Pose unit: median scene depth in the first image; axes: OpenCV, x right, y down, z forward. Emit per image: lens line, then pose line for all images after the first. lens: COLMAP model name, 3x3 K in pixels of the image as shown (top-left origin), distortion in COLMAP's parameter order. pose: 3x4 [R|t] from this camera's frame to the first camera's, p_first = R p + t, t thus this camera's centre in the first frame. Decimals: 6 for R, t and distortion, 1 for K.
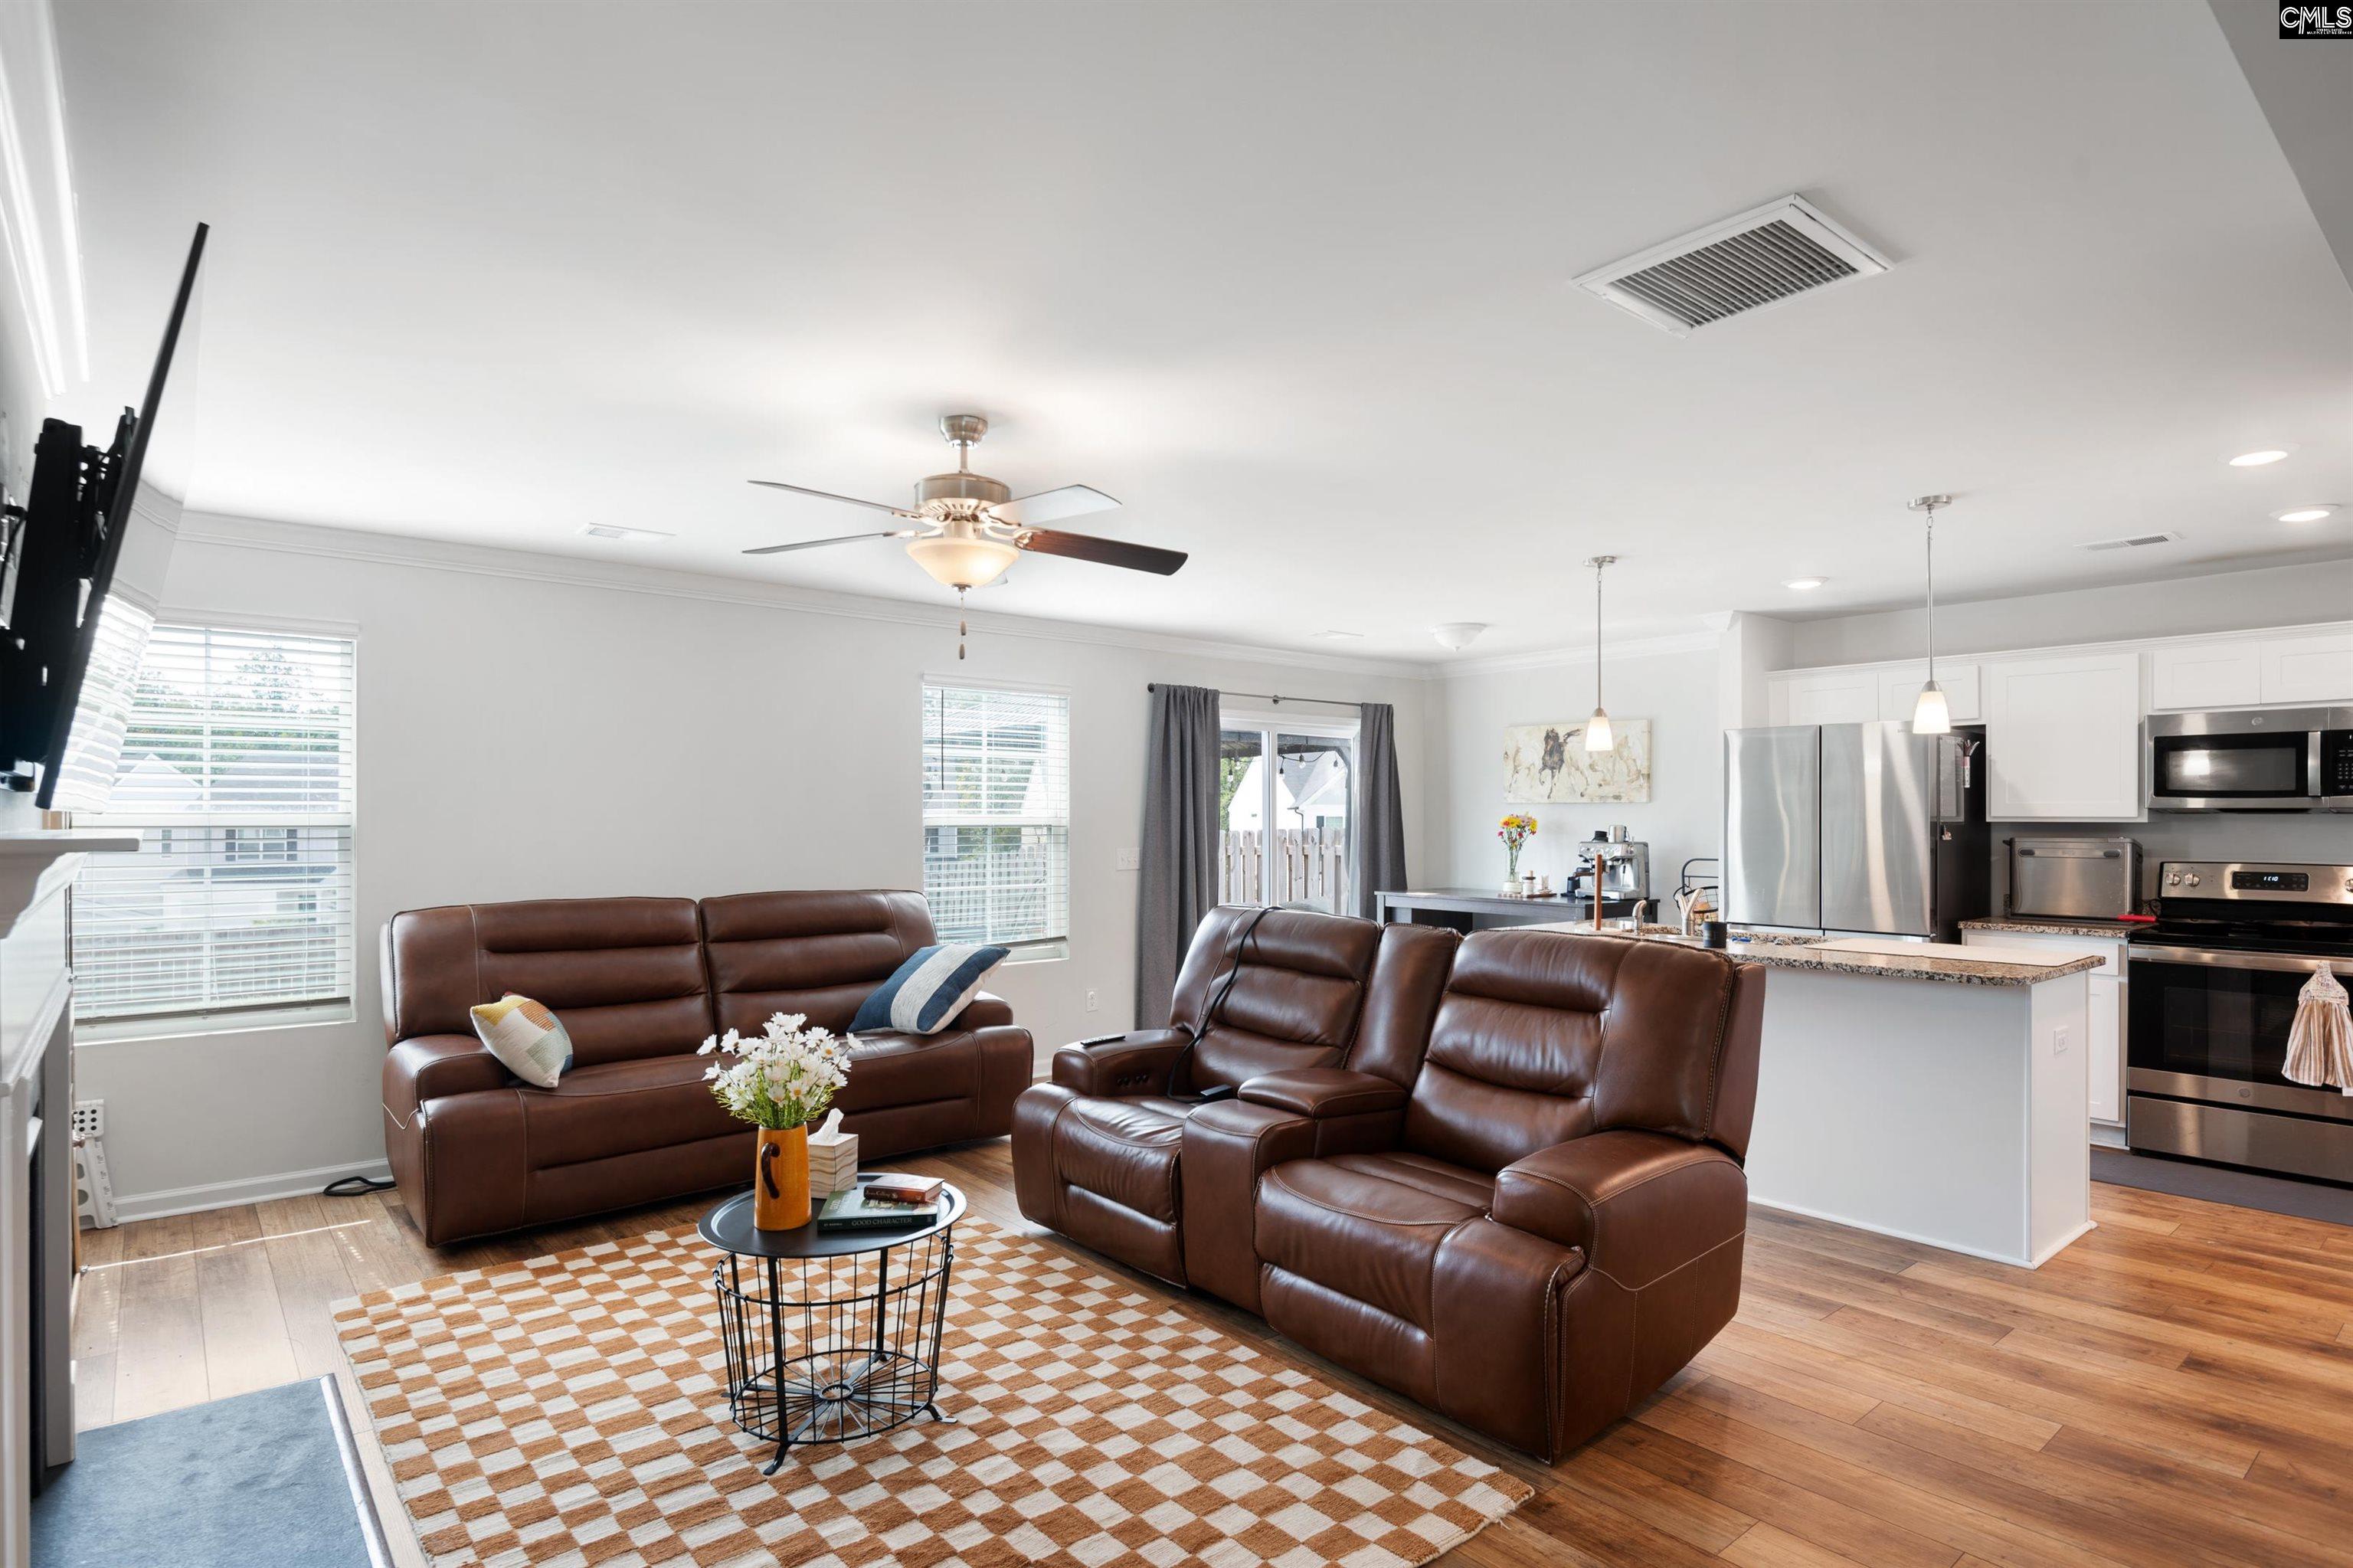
lens RADIAL K [[1205.1, 0, 1149.4], [0, 1205.1, 810.6], [0, 0, 1]] dist [-0.010917, -0.006179]
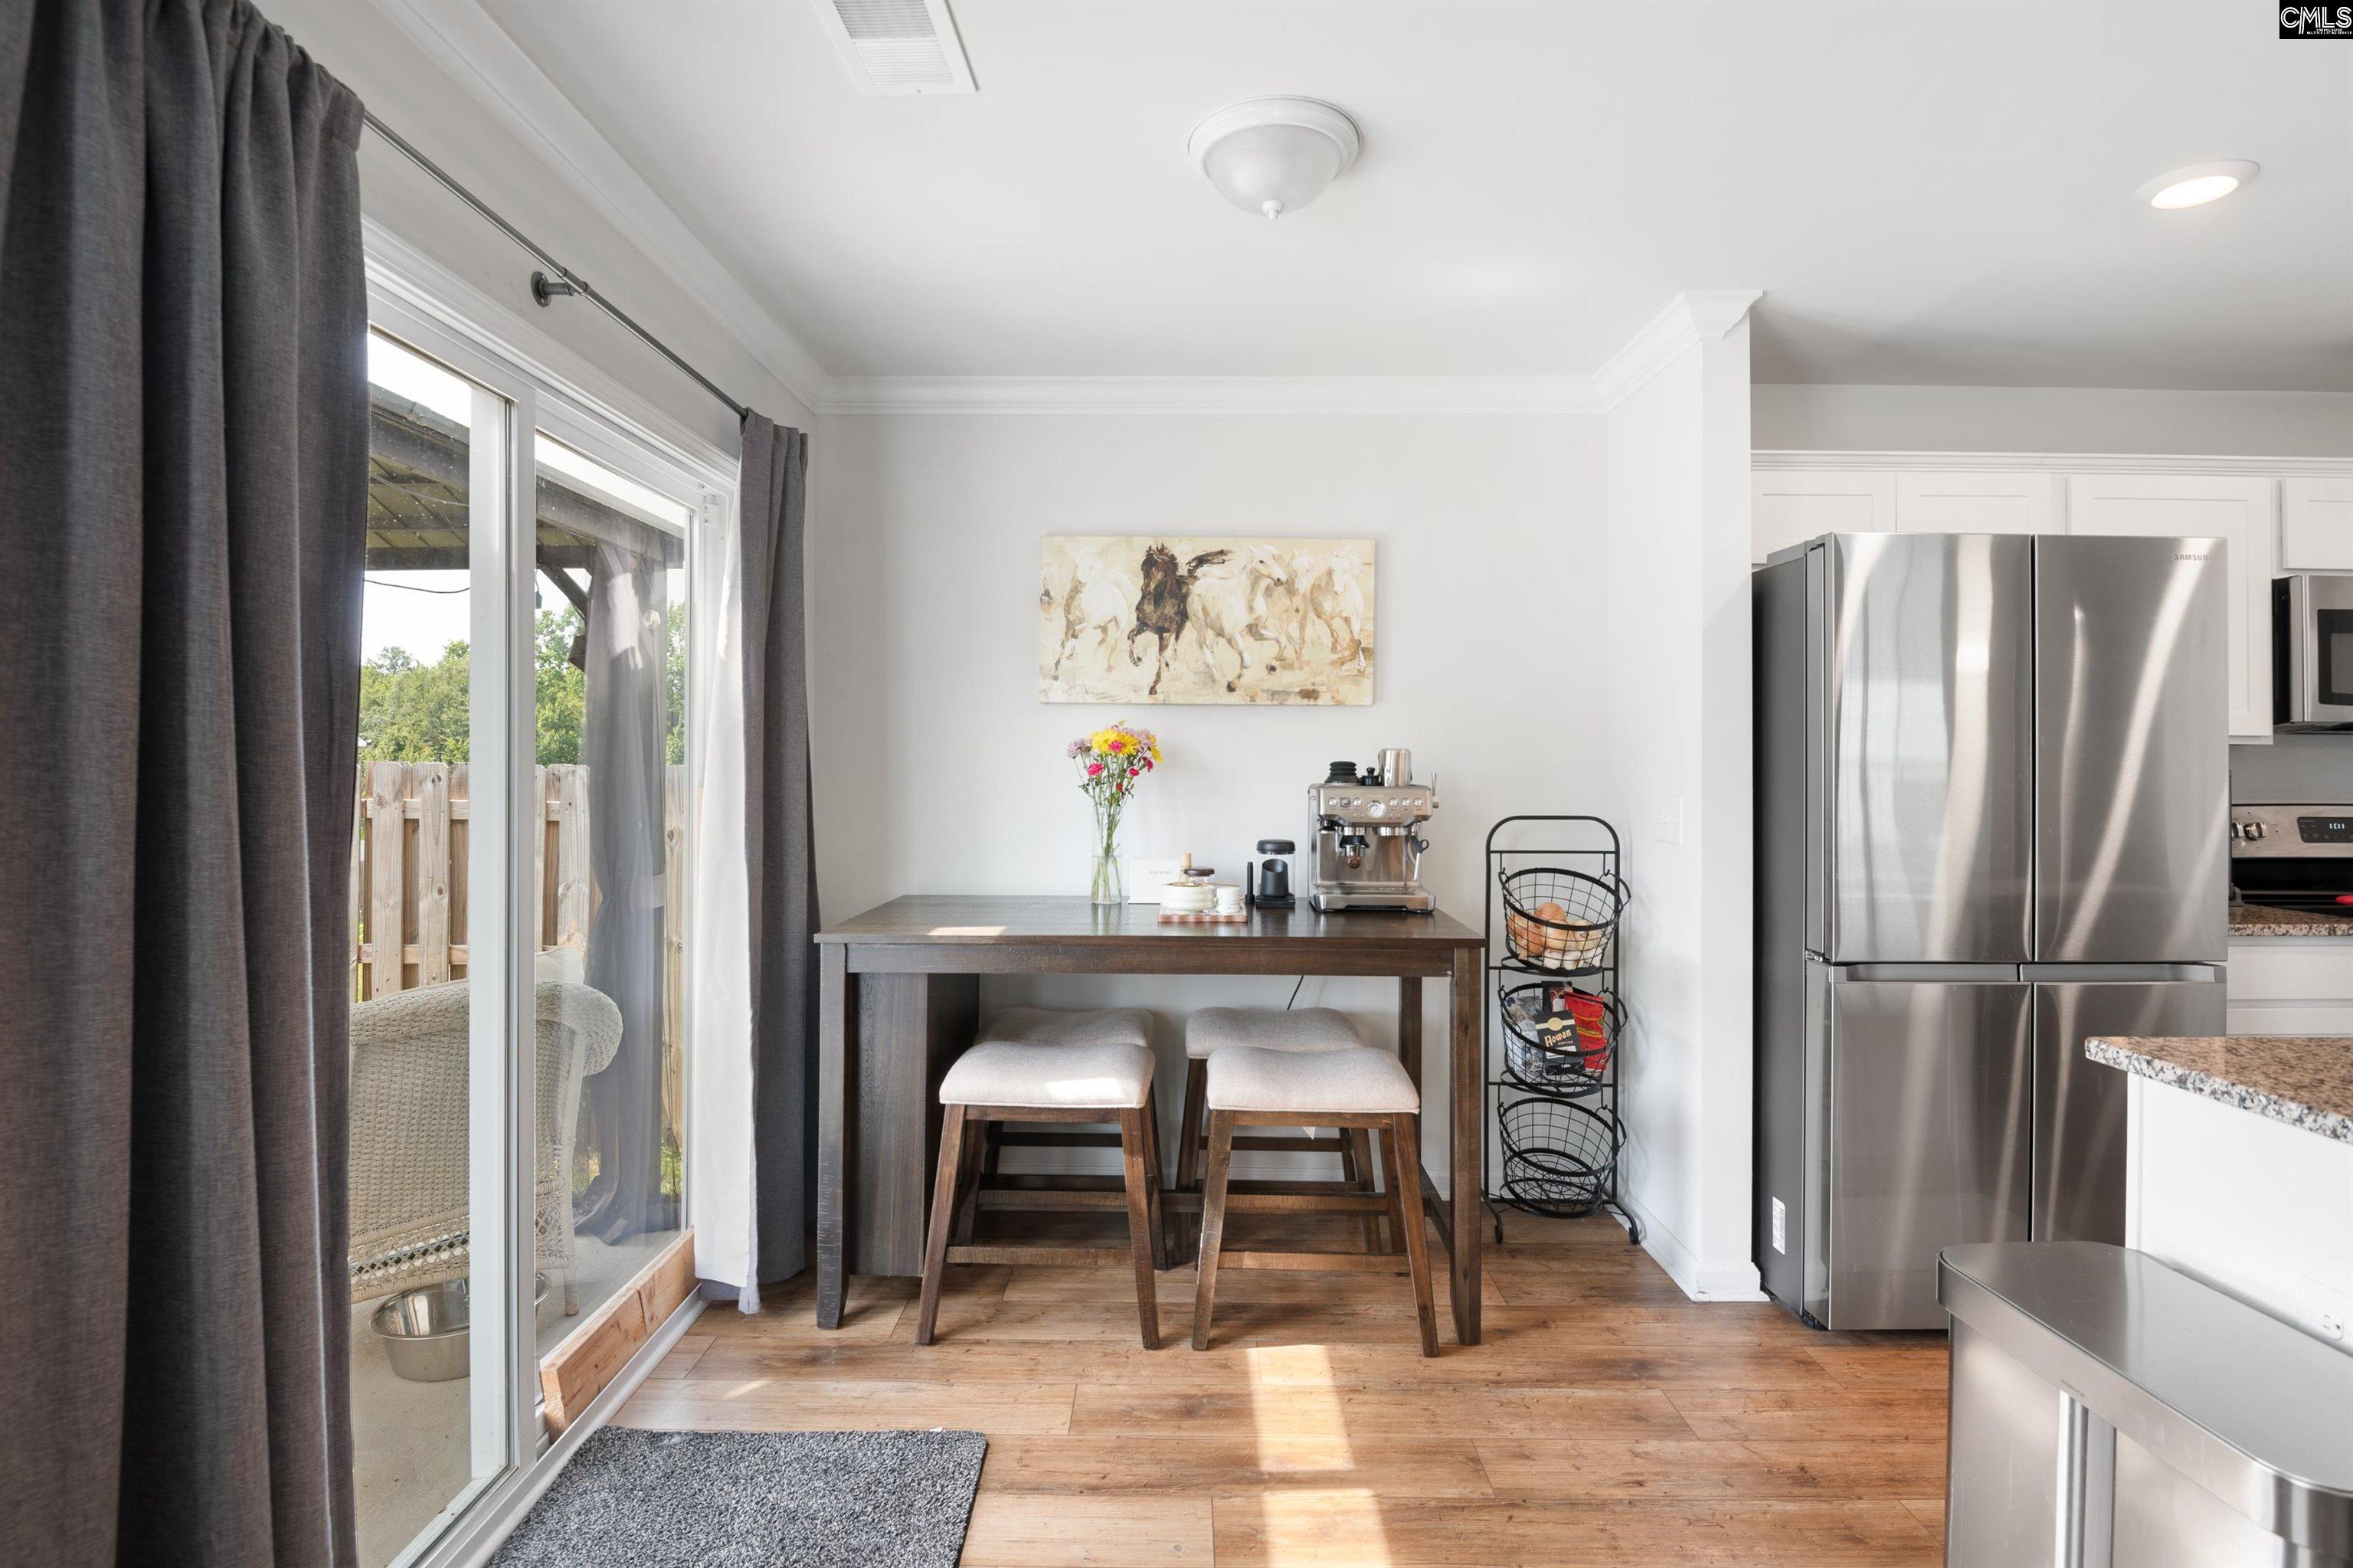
lens RADIAL K [[1131.6, 0, 1166.9], [0, 1131.6, 757.5], [0, 0, 1]] dist [0.002688, -0.008818]
pose [[0.646345, 0.005719, 0.763024, -0.001107], [-0.008721, 0.999962, -0.000108, 0.020174], [-0.762996, -0.006585, 0.646370, 0.979134]]
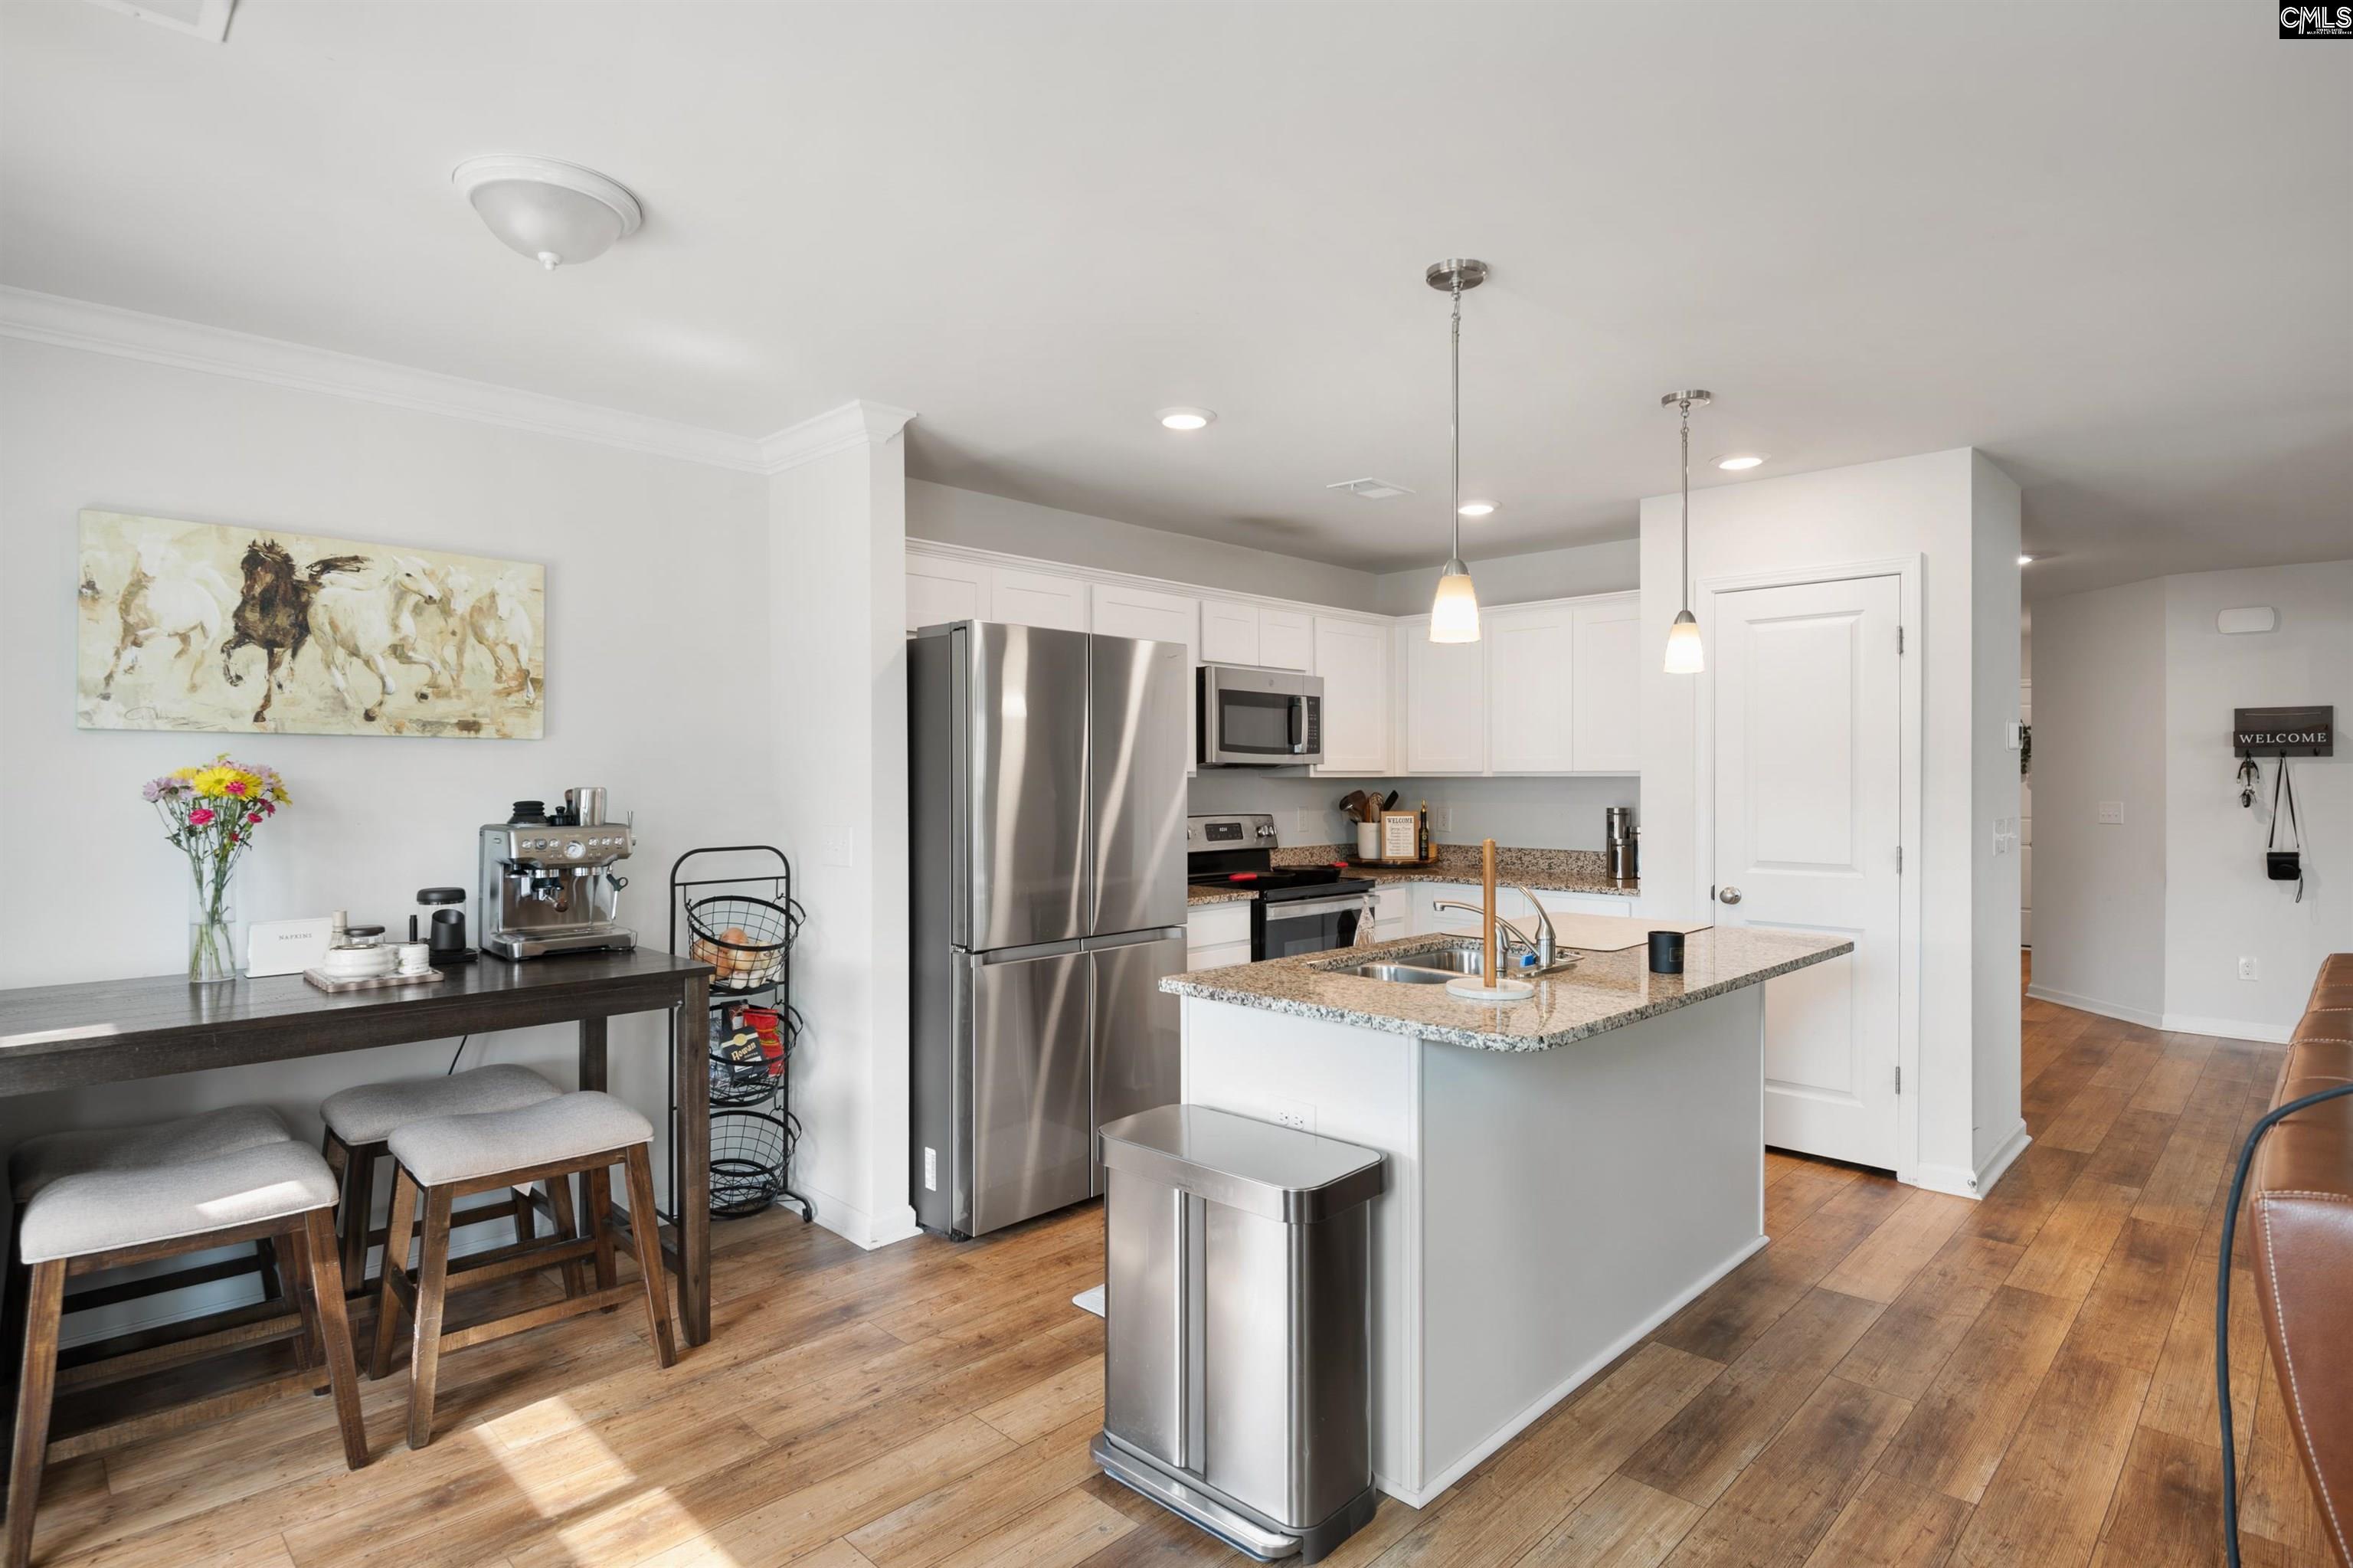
lens RADIAL K [[1205.1, 0, 1169.2], [0, 1205.1, 776.1], [0, 0, 1]] dist [-0.010917, -0.006179]
pose [[-0.100457, -0.001652, 0.994940, -0.109009], [-0.004530, 0.999989, 0.001203, 0.007926], [-0.994931, -0.004386, -0.100463, 1.030453]]
